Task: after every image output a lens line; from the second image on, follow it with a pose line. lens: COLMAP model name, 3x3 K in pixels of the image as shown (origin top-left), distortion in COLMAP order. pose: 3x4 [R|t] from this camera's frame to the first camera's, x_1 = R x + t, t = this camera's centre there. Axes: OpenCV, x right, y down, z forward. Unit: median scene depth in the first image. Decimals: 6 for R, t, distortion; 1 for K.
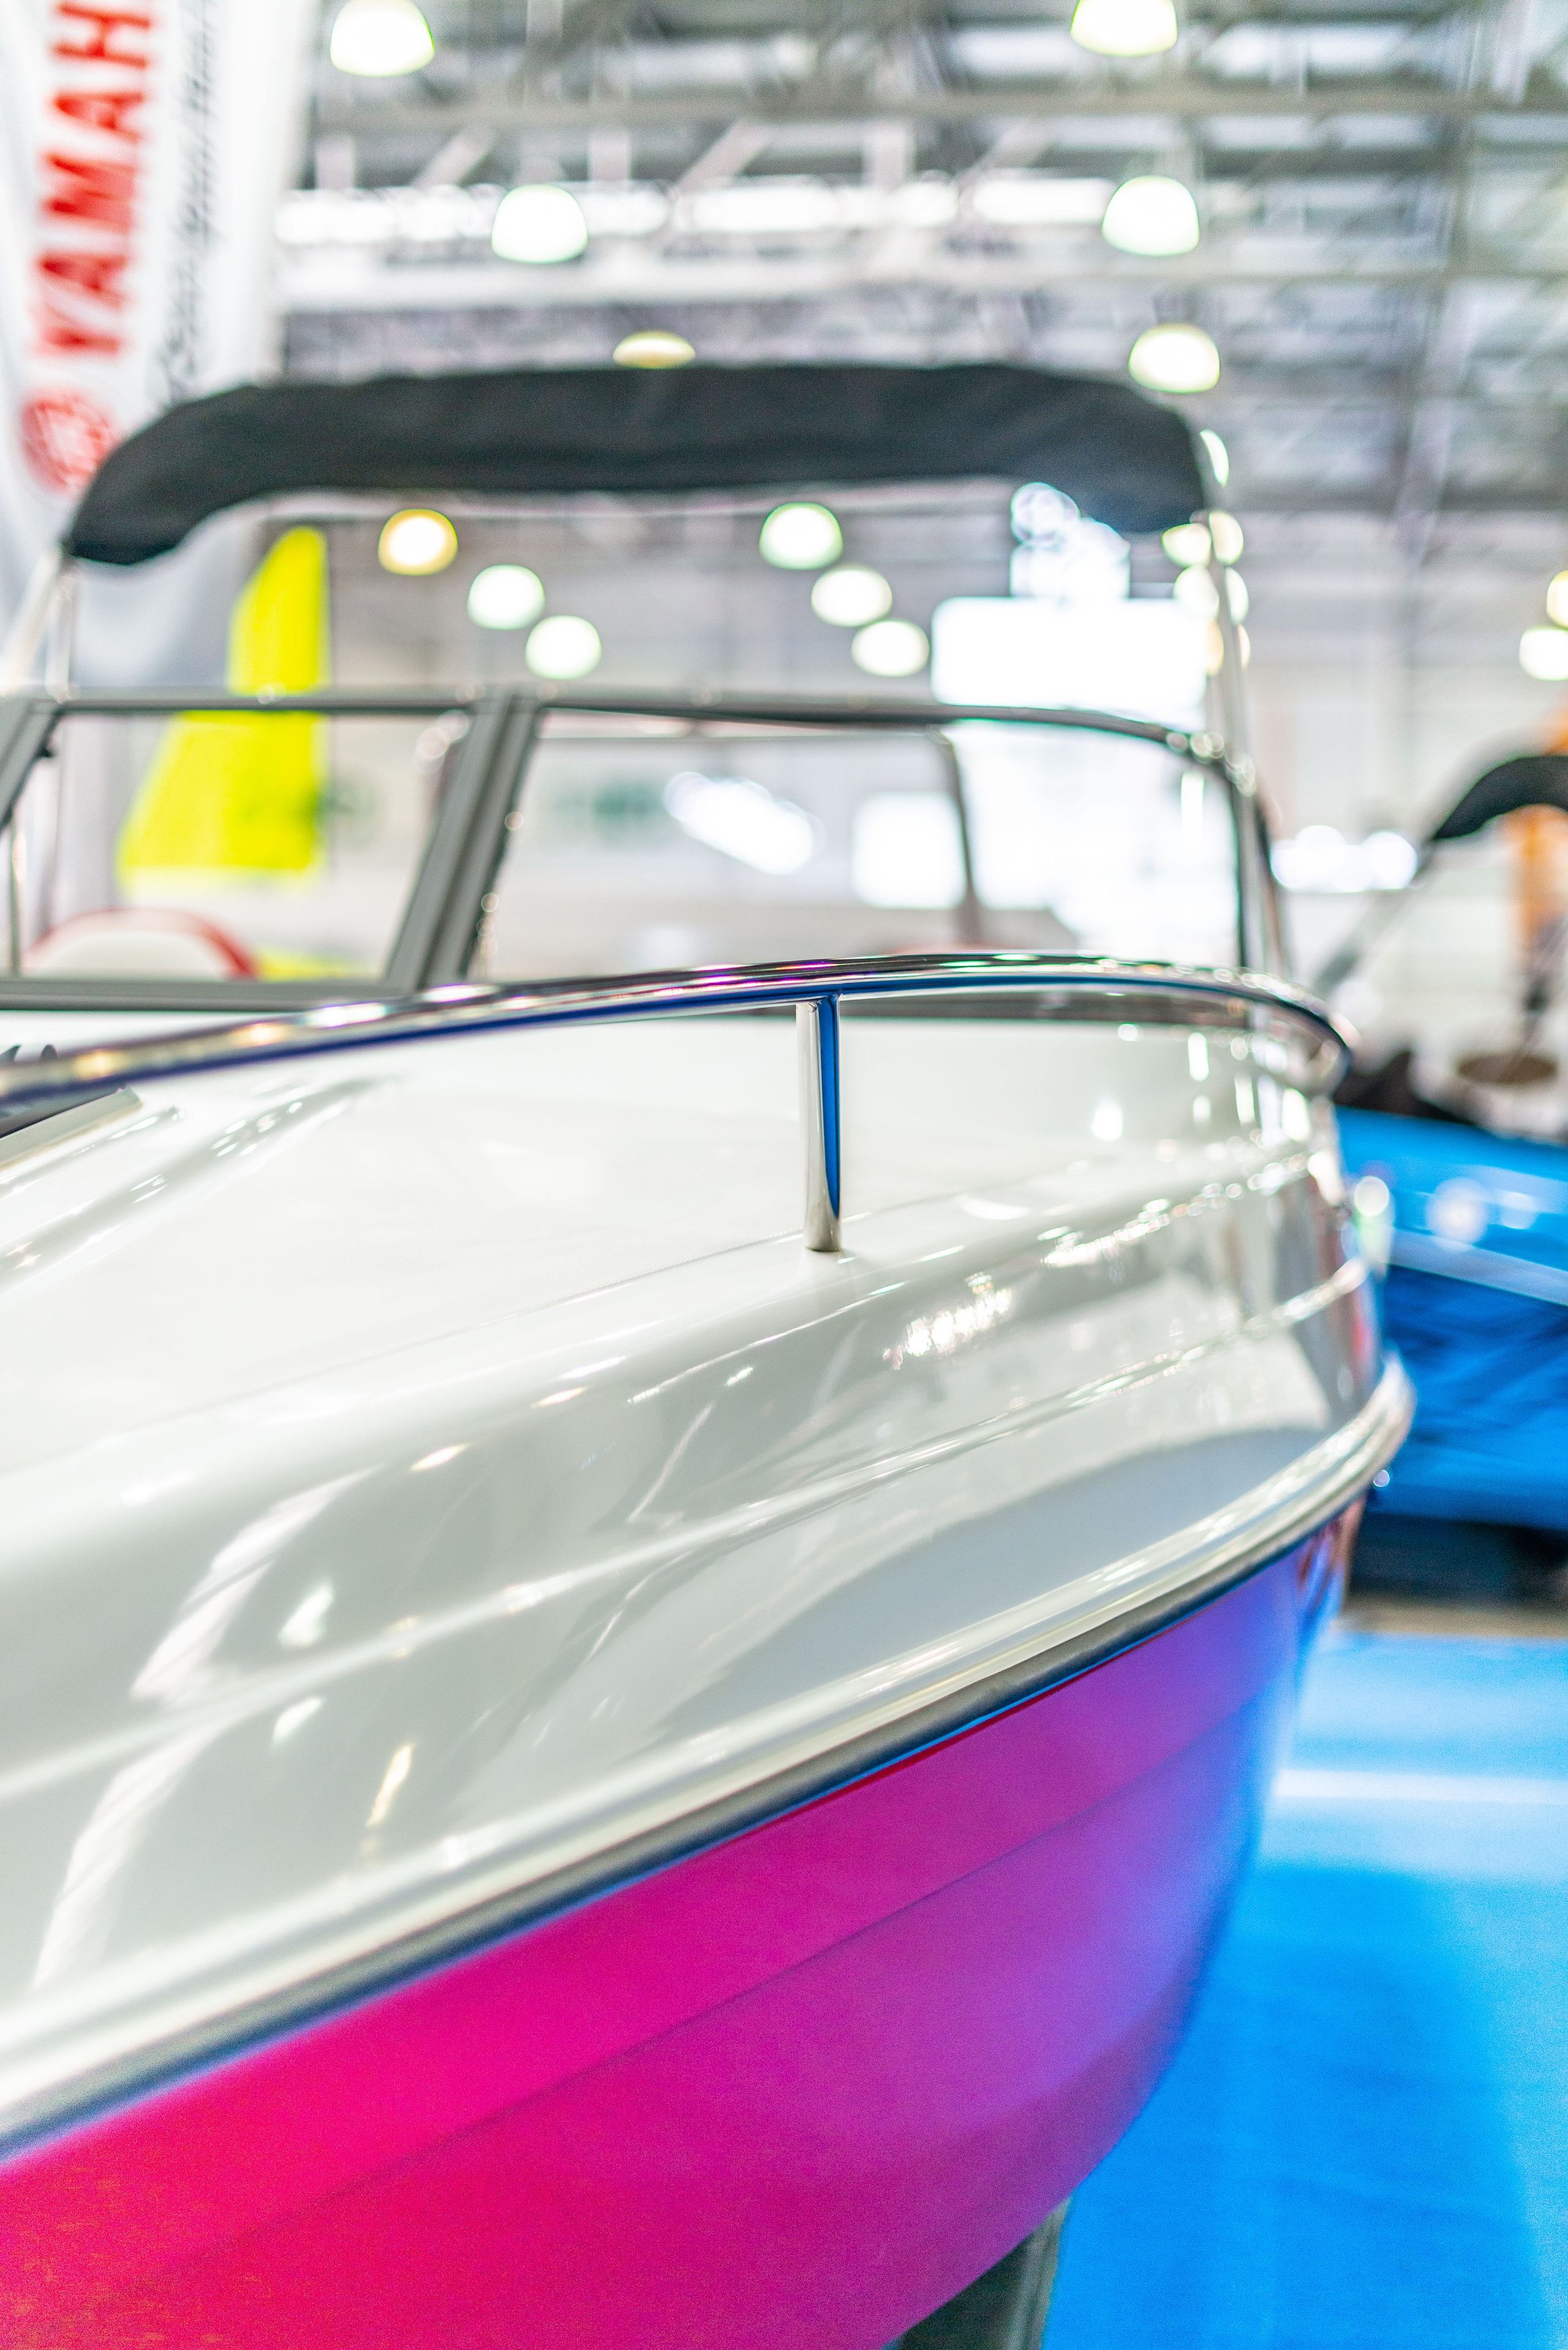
lens RADIAL K [[3447.6, 0, 784.0], [0, 3447.6, 1175.0], [0, 0, 1]] dist [0.011390, 0.069634]
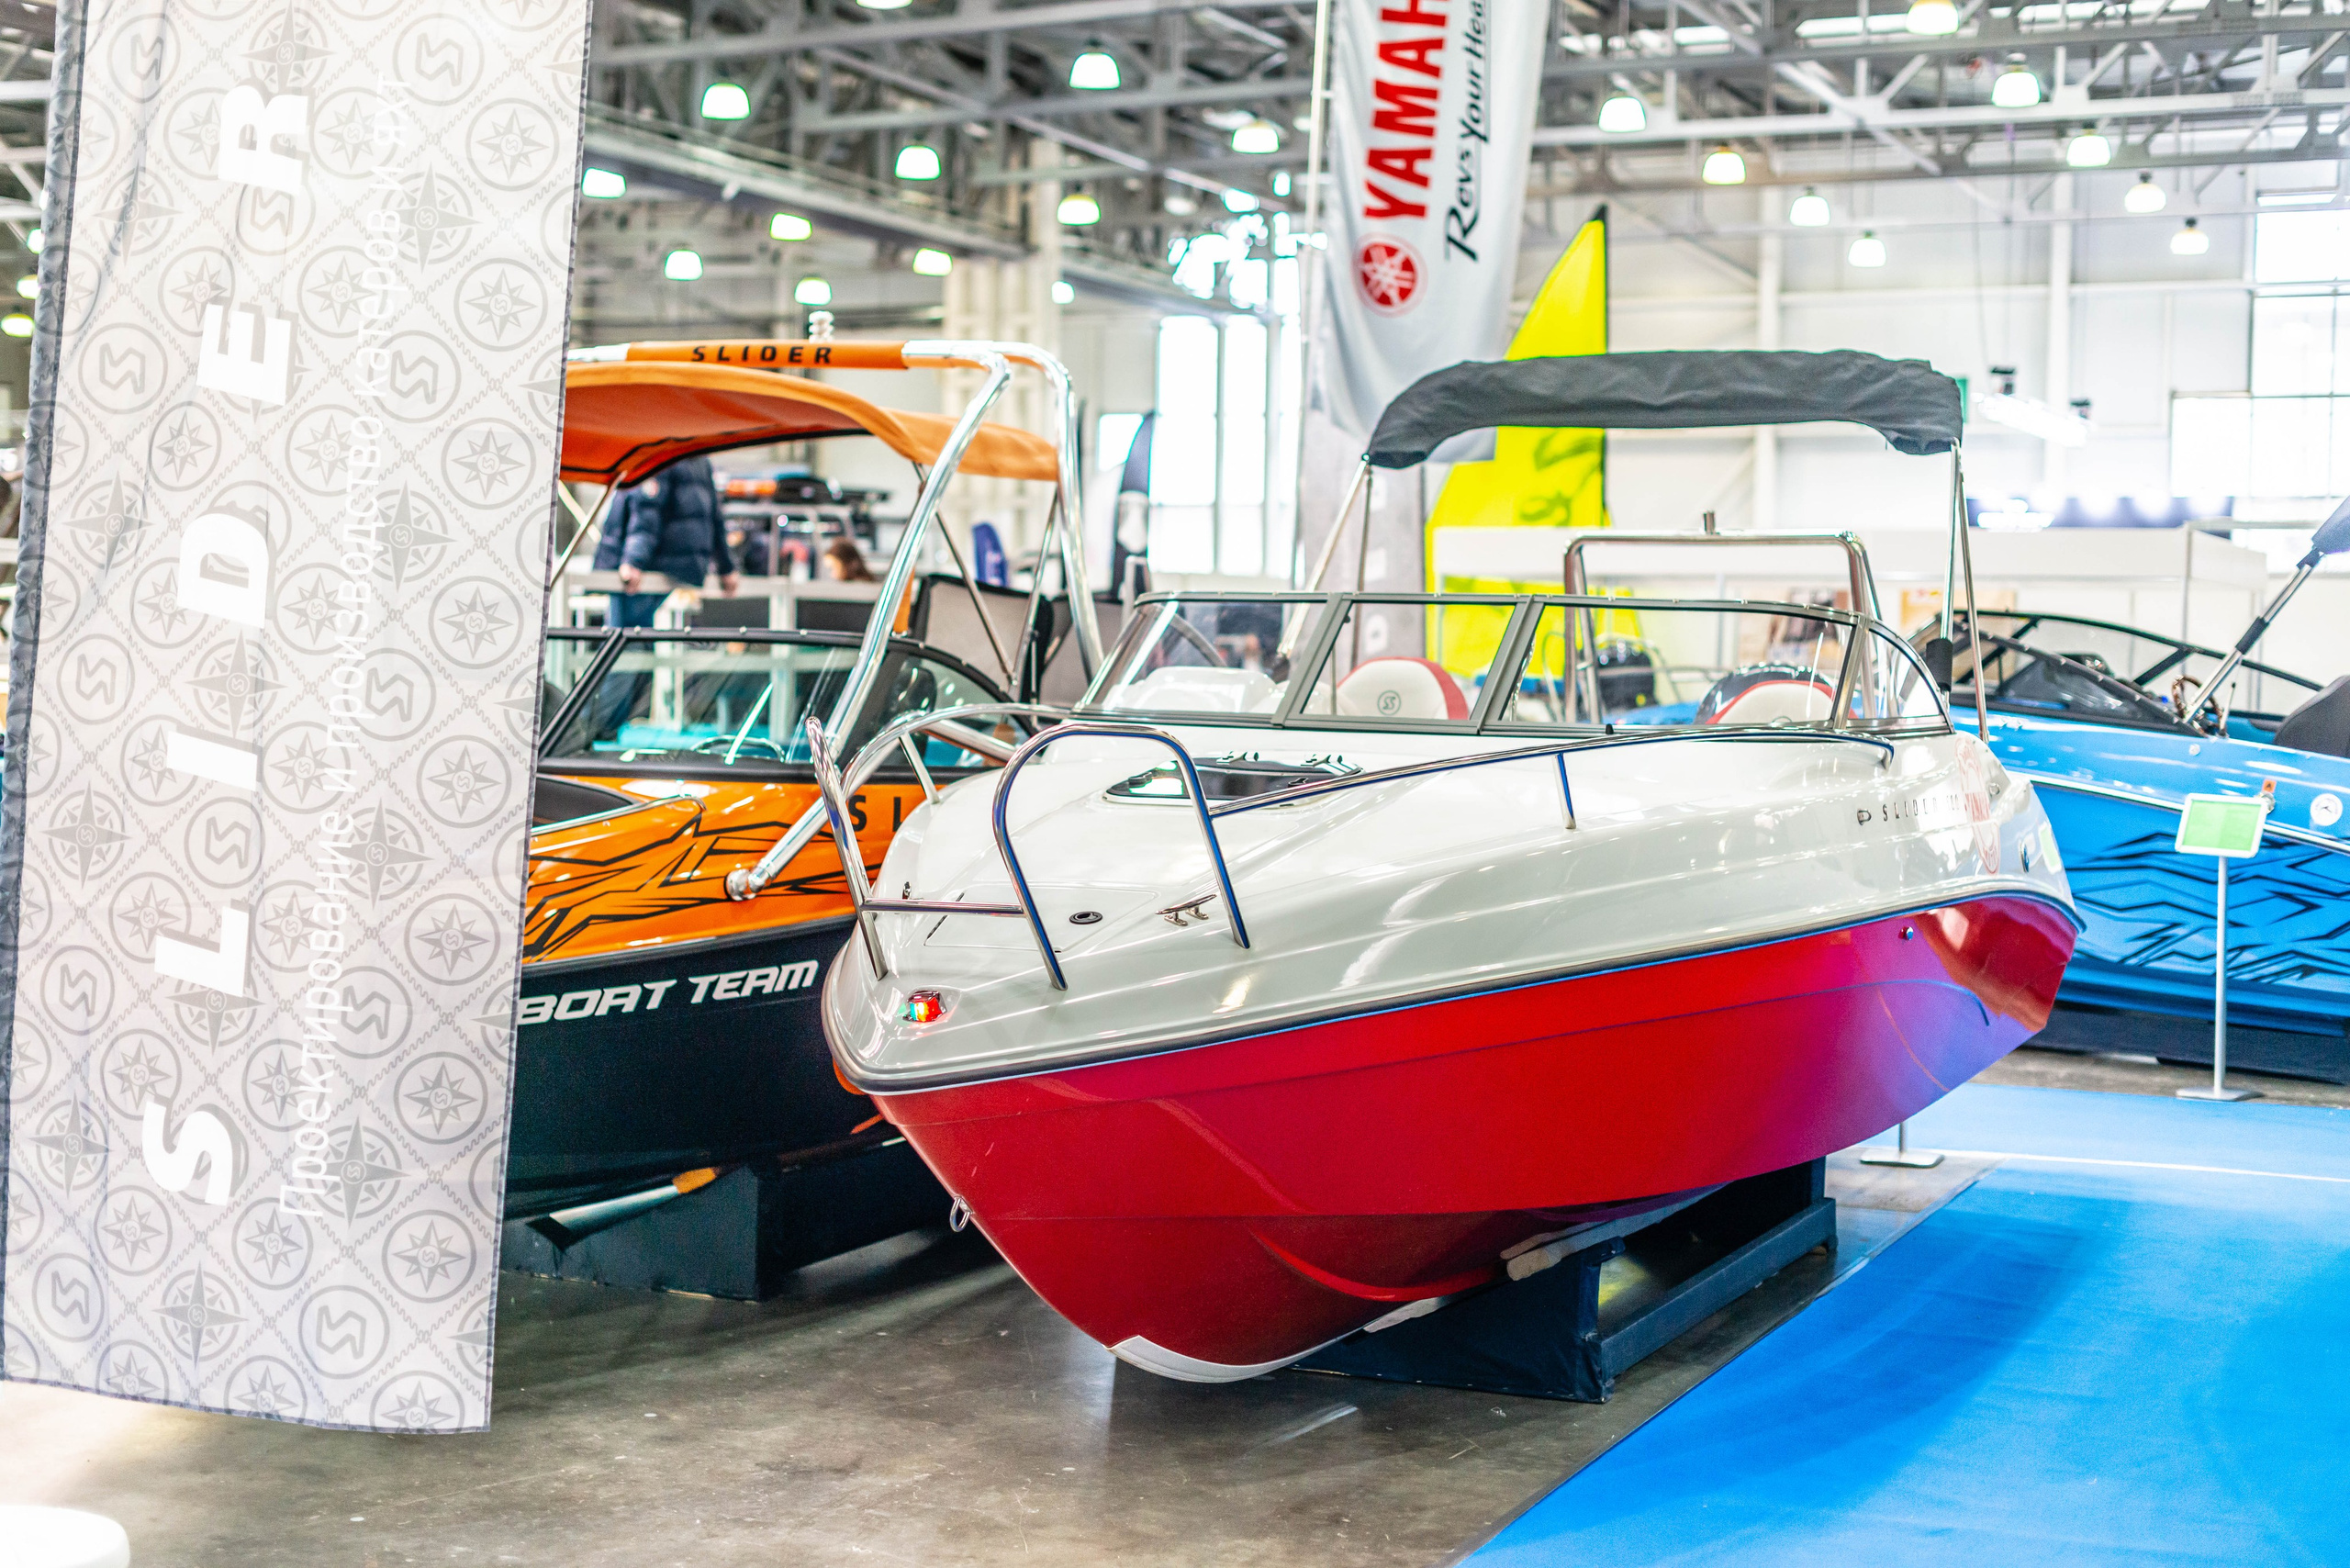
lens RADIAL K [[3360.6, 0, 1175.0], [0, 3360.6, 784.0], [0, 0, 1]] dist [0.013604, 0.071930]
pose [[0.962407, 0.019537, -0.270907, 0.202470], [-0.015307, 0.999726, 0.017720, -0.027837], [0.271179, -0.012908, 0.962442, -0.850569]]
